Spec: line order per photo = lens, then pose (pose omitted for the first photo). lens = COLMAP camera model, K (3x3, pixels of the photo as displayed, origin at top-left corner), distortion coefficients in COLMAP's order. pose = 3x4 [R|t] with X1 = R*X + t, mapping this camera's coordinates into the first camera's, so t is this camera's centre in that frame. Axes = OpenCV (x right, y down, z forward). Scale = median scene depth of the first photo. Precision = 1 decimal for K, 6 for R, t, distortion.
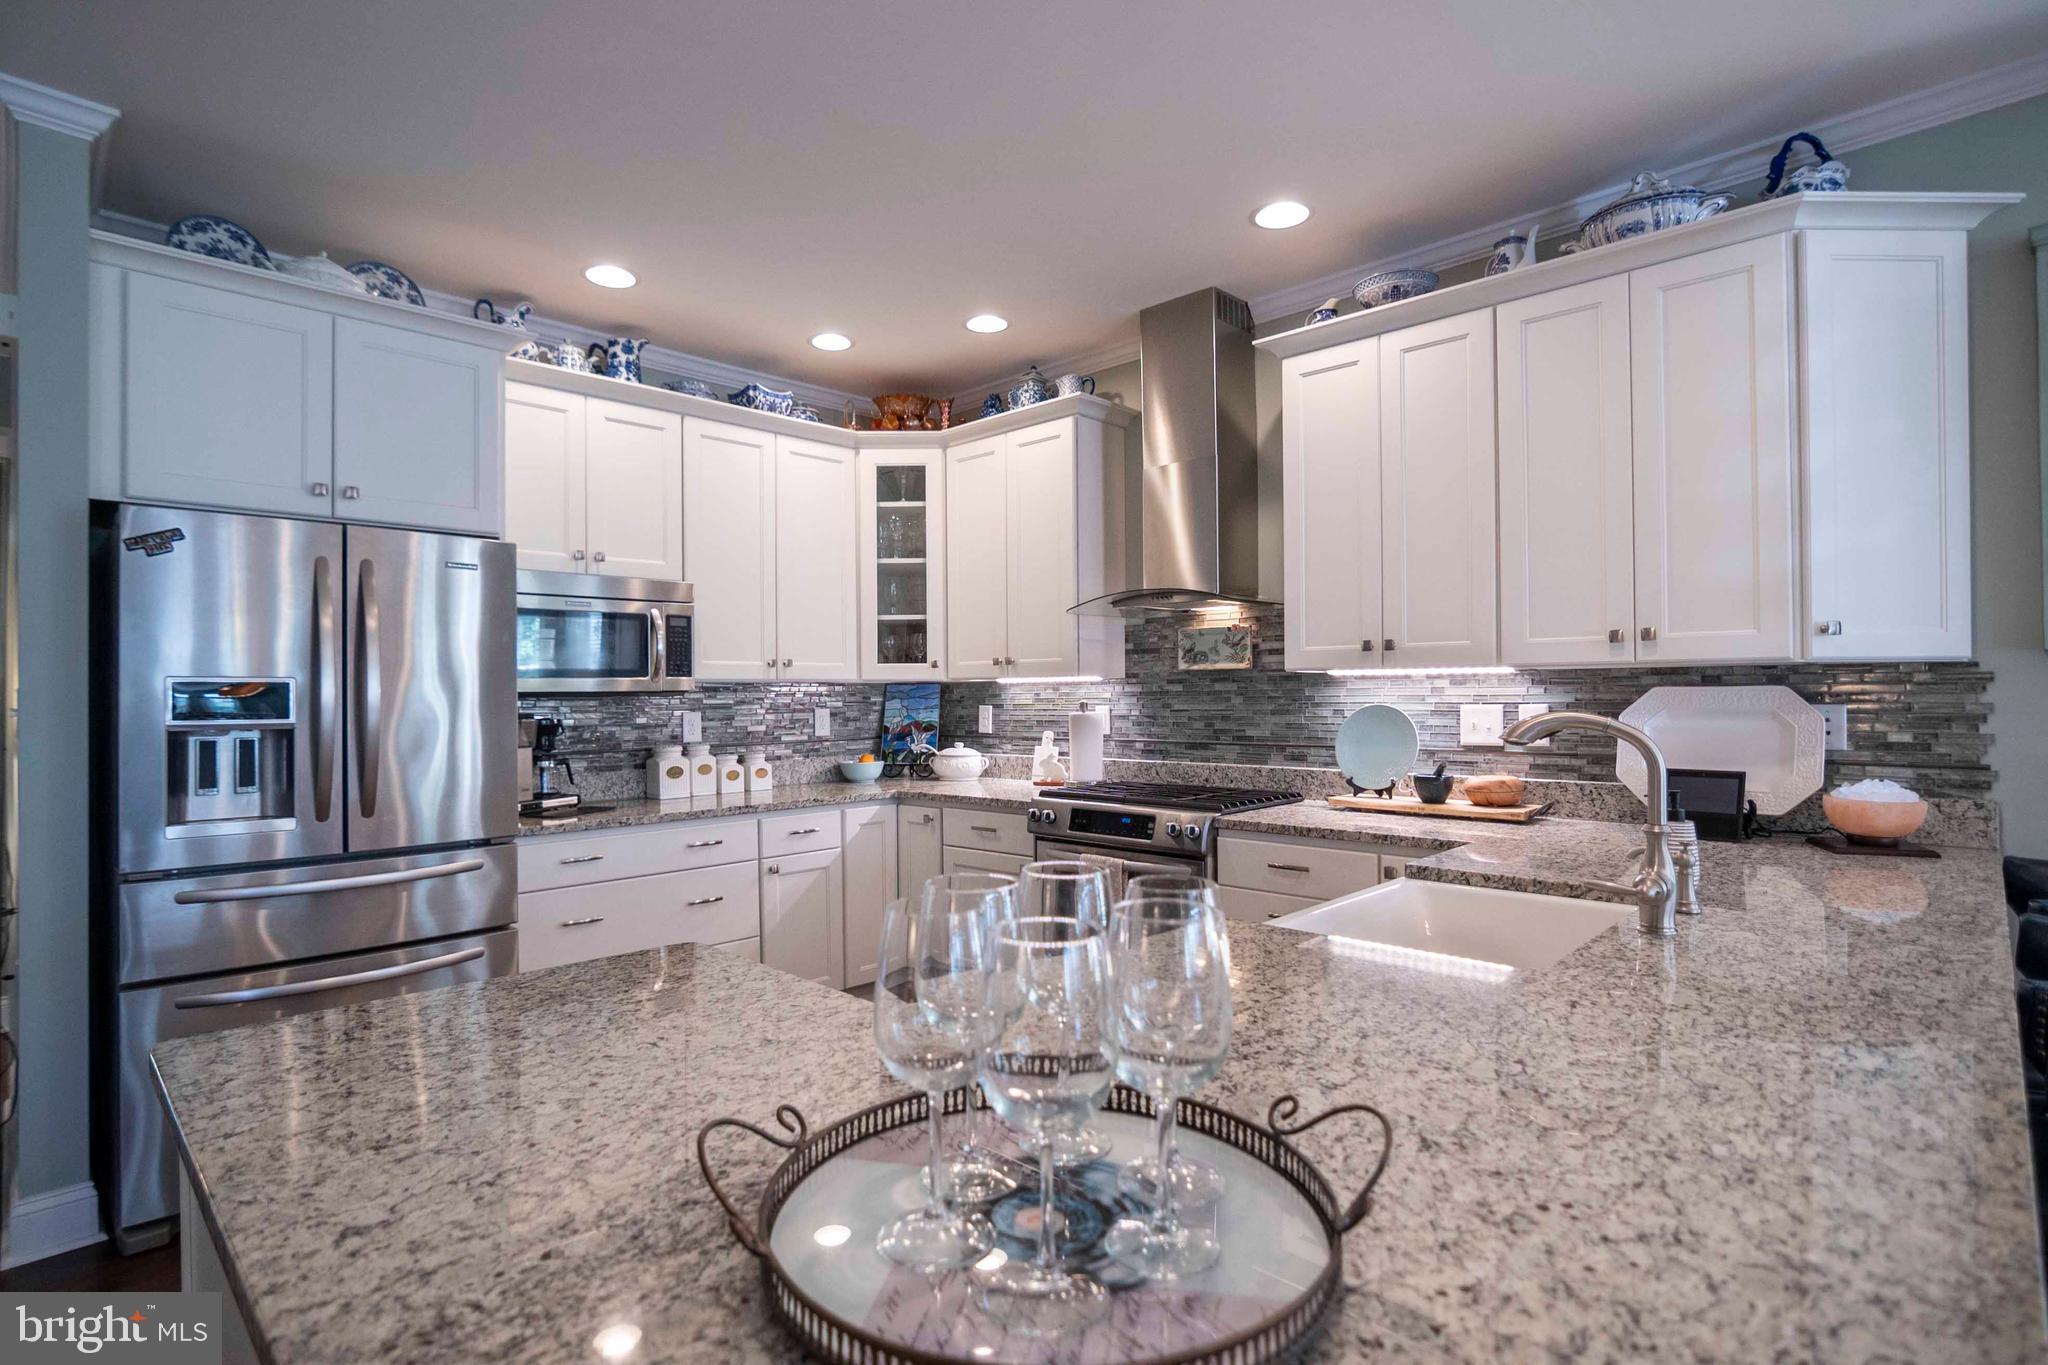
lens RADIAL K [[1013.5, 0, 1010.3], [0, 1013.5, 689.2], [0, 0, 1]] dist [-0.024703, 0.006479]
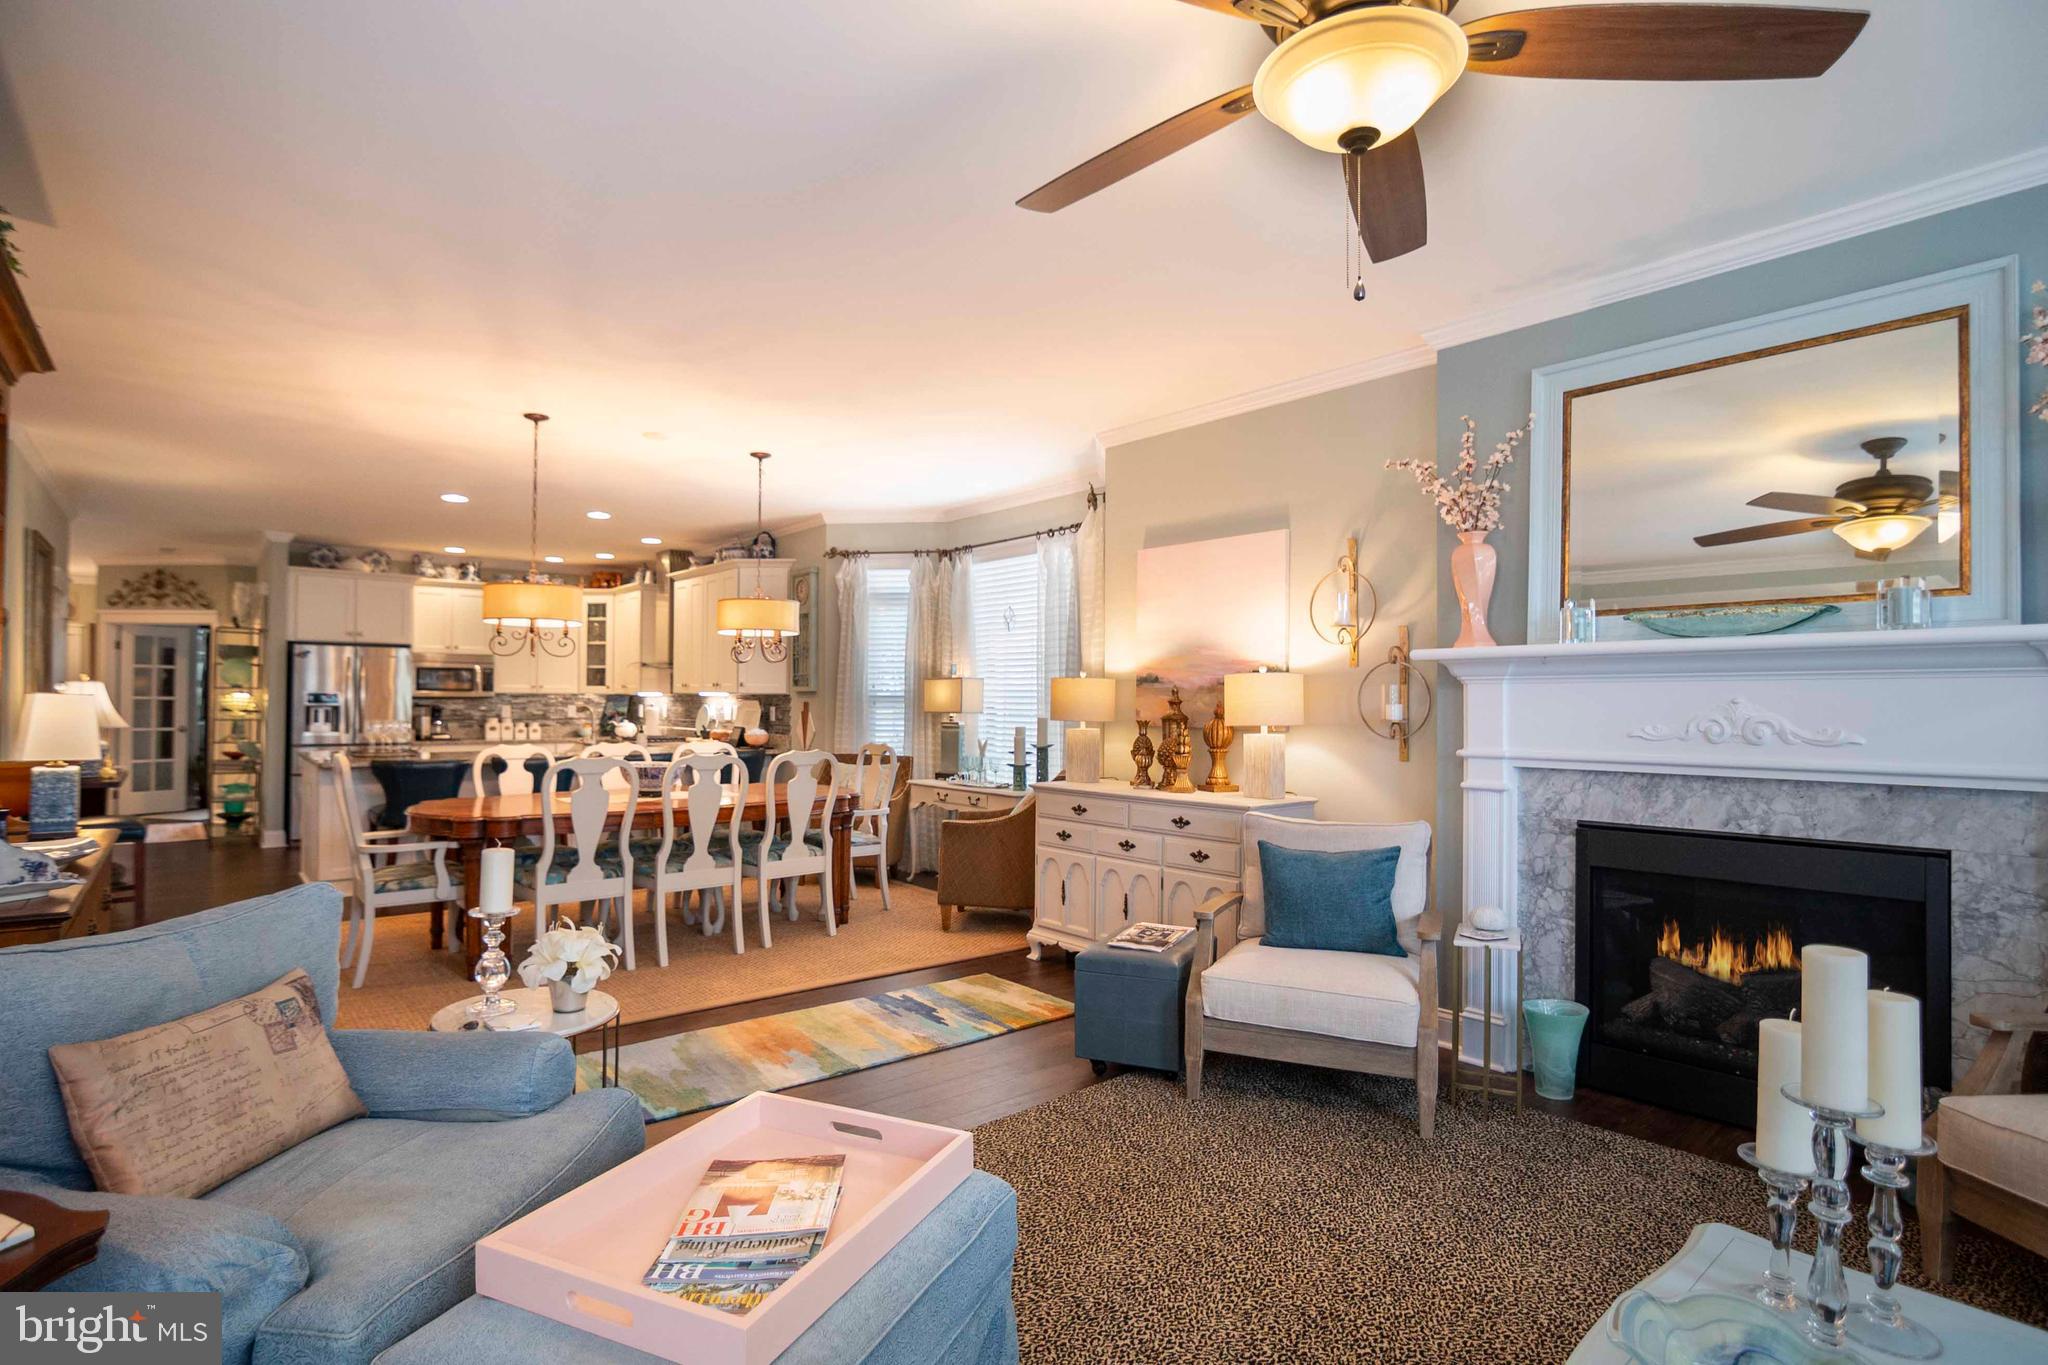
lens RADIAL K [[1013.5, 0, 1016.9], [0, 1013.5, 693.1], [0, 0, 1]] dist [-0.024703, 0.006479]
pose [[0.994692, 0.014201, -0.101909, 1.544399], [-0.014613, 0.999888, -0.003301, -0.022371], [0.101851, 0.004772, 0.994788, -1.737564]]
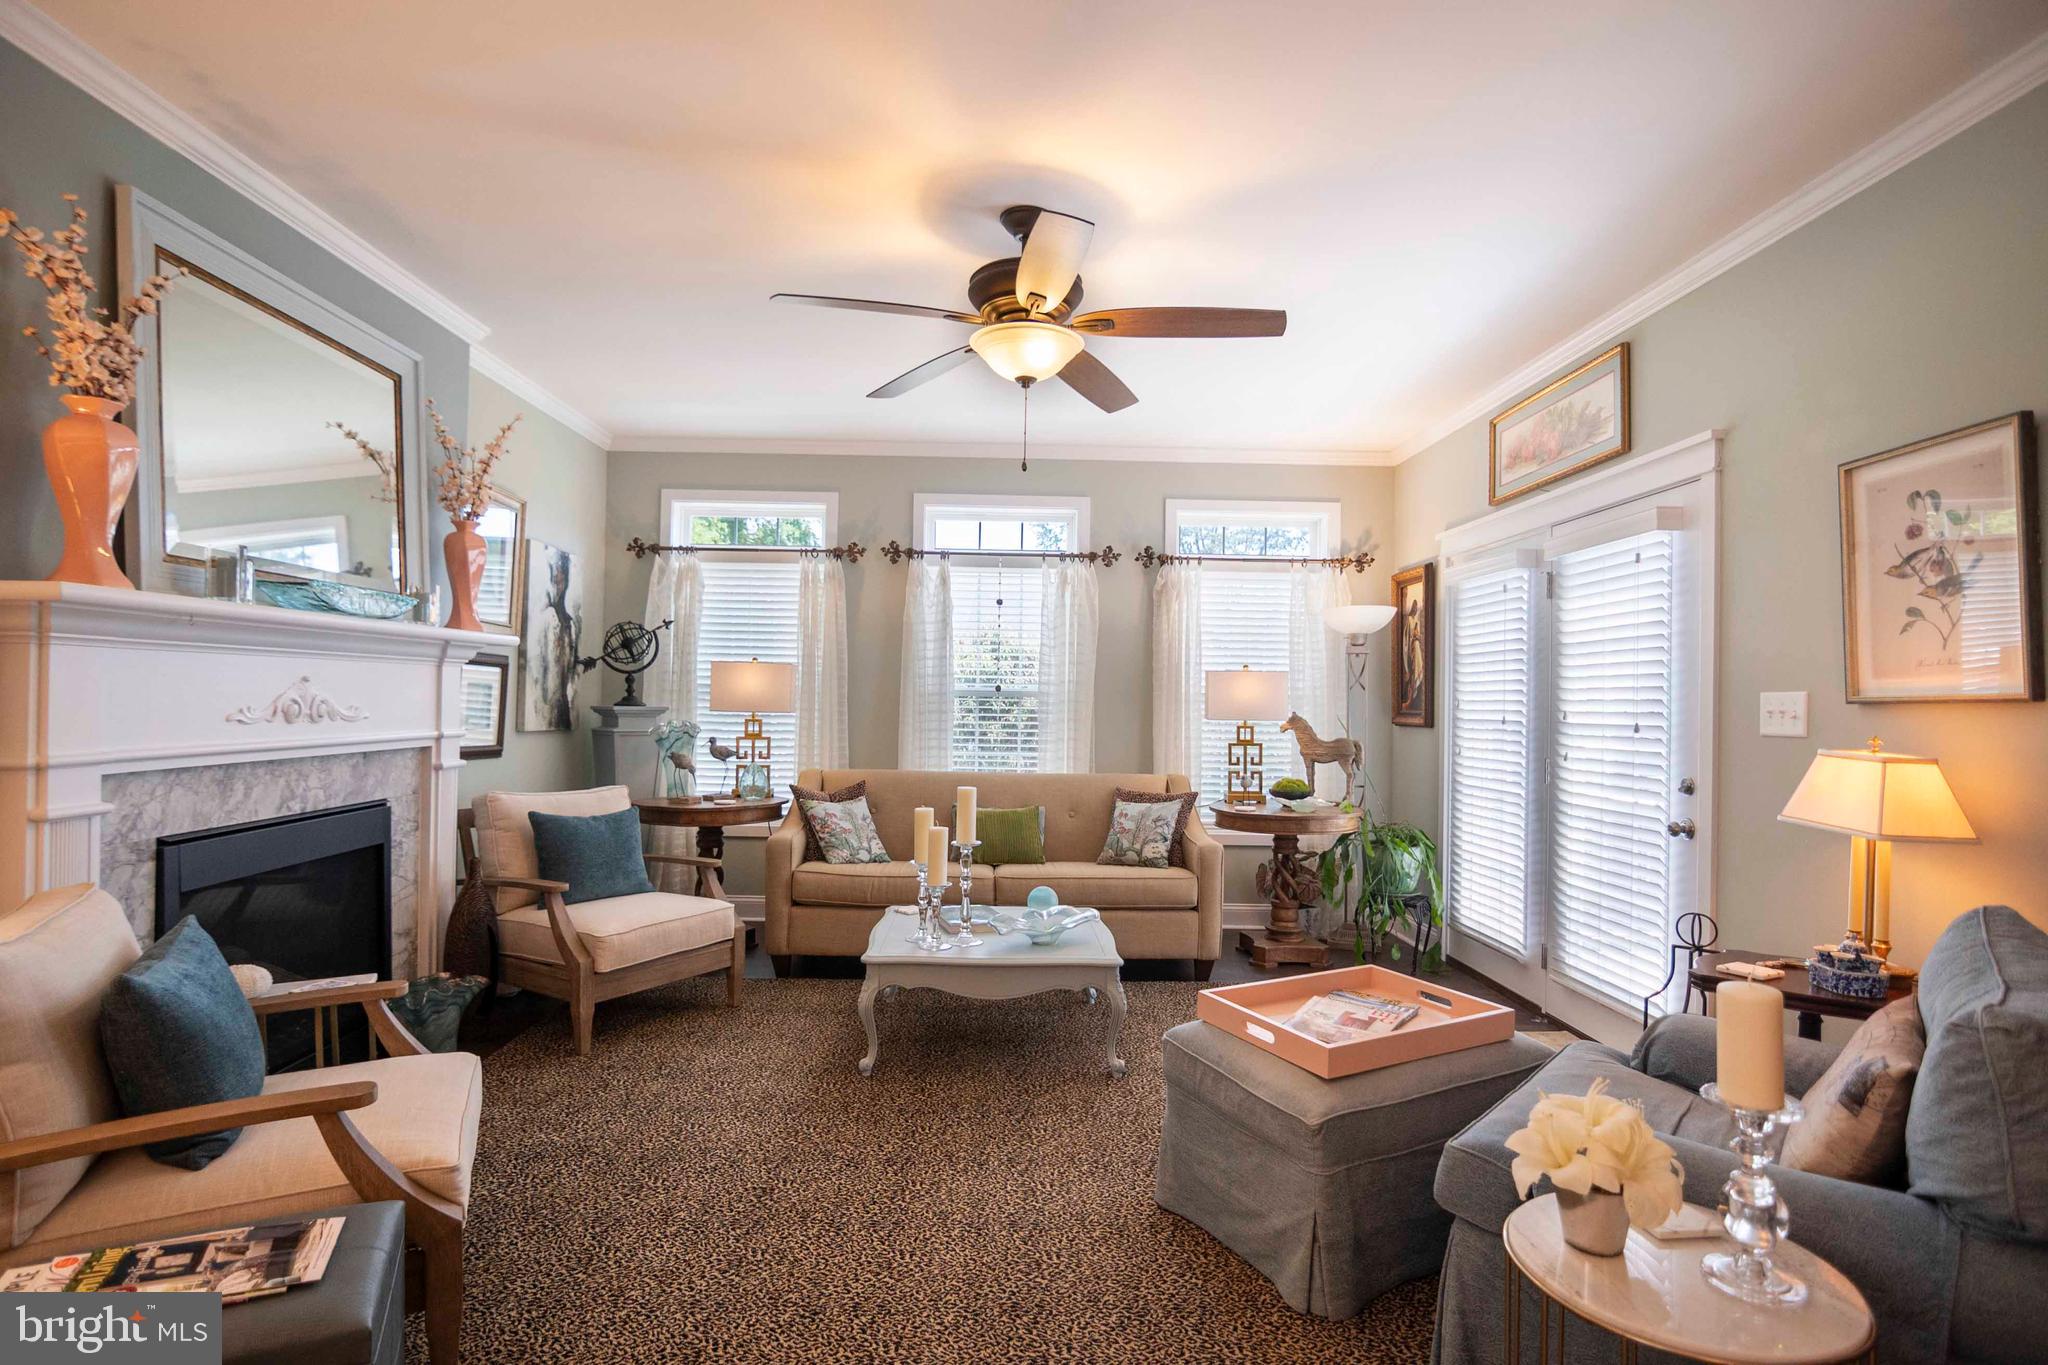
lens RADIAL K [[1013.5, 0, 1008.0], [0, 1013.5, 693.1], [0, 0, 1]] dist [-0.024703, 0.006479]
pose [[-0.701773, 0.000596, 0.712400, 1.011028], [-0.015334, 0.999755, -0.015942, -0.010485], [-0.712235, -0.022111, -0.701593, -0.543244]]
